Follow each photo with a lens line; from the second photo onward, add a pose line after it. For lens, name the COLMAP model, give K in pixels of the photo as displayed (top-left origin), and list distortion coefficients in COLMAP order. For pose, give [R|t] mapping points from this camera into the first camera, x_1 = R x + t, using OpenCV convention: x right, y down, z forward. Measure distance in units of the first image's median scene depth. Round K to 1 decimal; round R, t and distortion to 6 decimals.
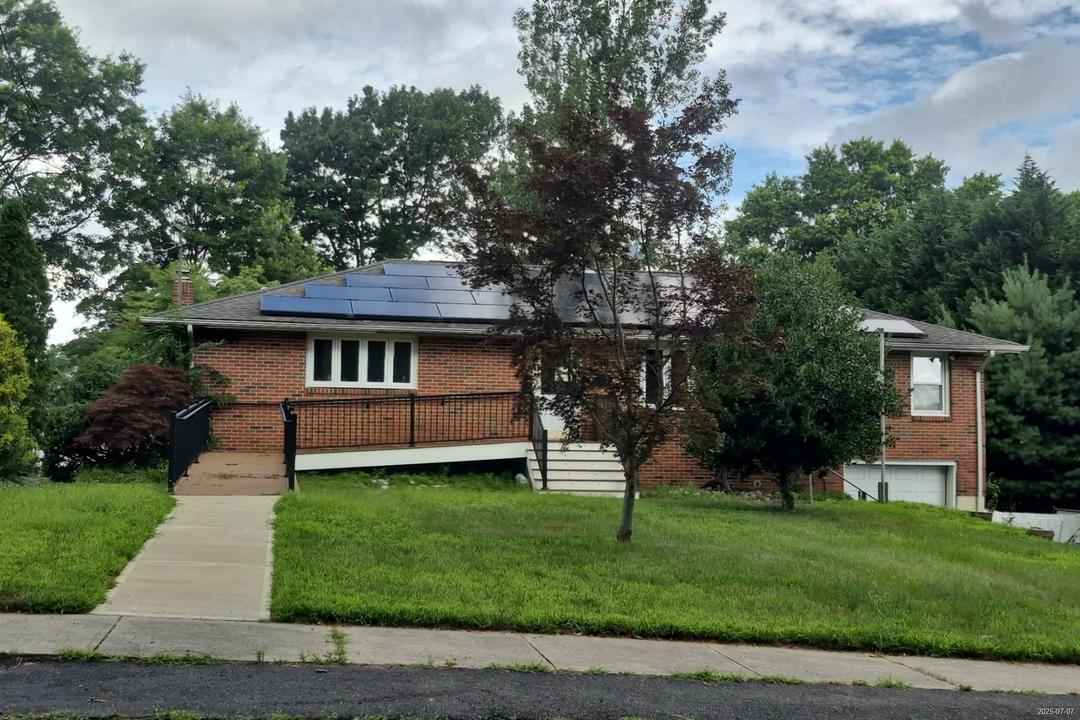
lens RADIAL K [[1220.3, 0, 546.4], [0, 1220.3, 347.8], [0, 0, 1]] dist [0.138811, -0.240027]
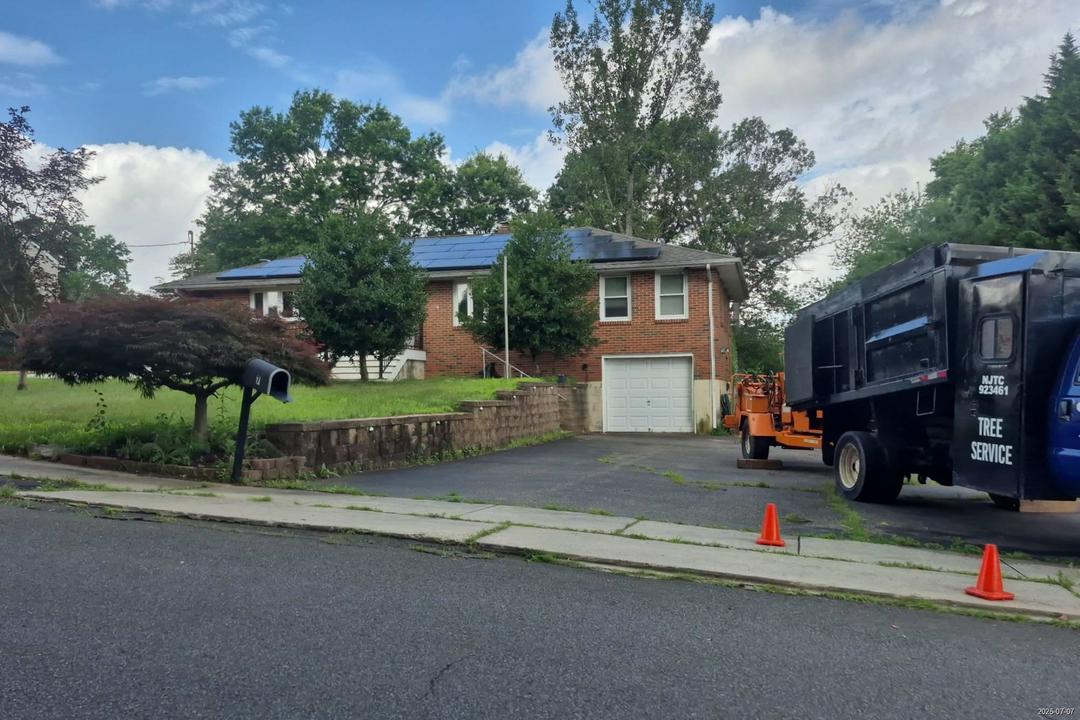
lens RADIAL K [[848.0, 0, 540.0], [0, 848.0, 360.0], [0, 0, 1]] dist [0.106727, -0.145586]
pose [[0.888122, -0.037742, -0.458055, 0.385155], [0.060093, 0.997603, 0.034315, 0.038232], [0.455662, -0.058002, 0.888261, 0.091298]]
